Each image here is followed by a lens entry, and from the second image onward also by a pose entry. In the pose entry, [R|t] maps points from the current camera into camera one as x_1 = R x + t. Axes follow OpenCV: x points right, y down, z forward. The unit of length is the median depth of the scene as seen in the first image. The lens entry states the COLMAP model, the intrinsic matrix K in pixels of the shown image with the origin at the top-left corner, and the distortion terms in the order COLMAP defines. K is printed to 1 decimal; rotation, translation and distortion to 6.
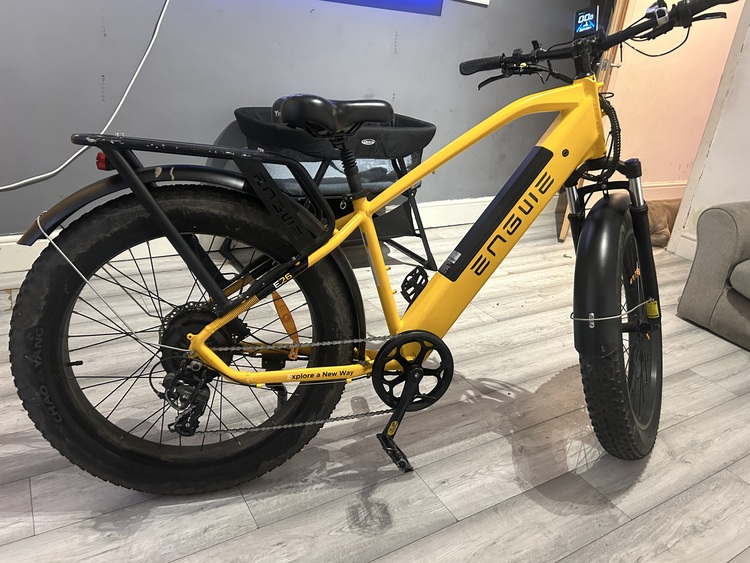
lens RADIAL K [[577.3, 0, 375.0], [0, 577.3, 284.3], [0, 0, 1]] dist [0.021389, -0.012181]
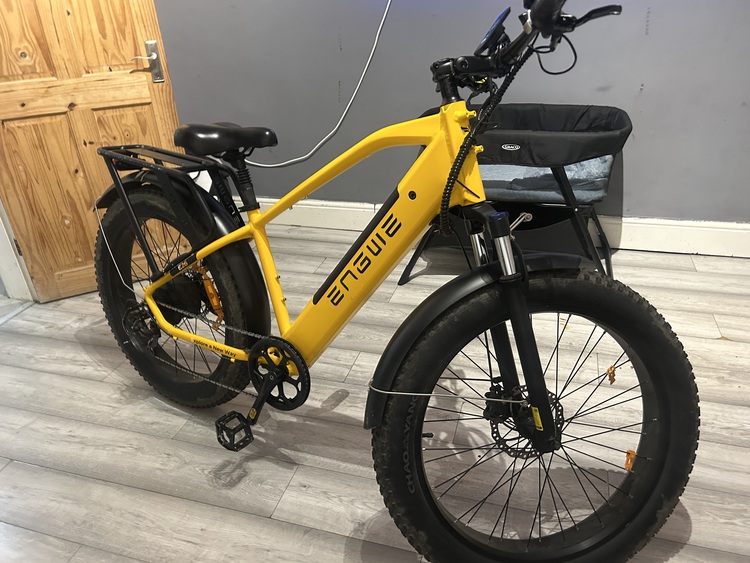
lens RADIAL K [[577.3, 0, 373.7], [0, 577.3, 279.4], [0, 0, 1]] dist [0.021389, -0.012181]
pose [[0.644243, 0.233940, -0.728164, 0.941103], [-0.195207, 0.970834, 0.139195, -0.212020], [0.739490, 0.052467, 0.671120, 0.383663]]
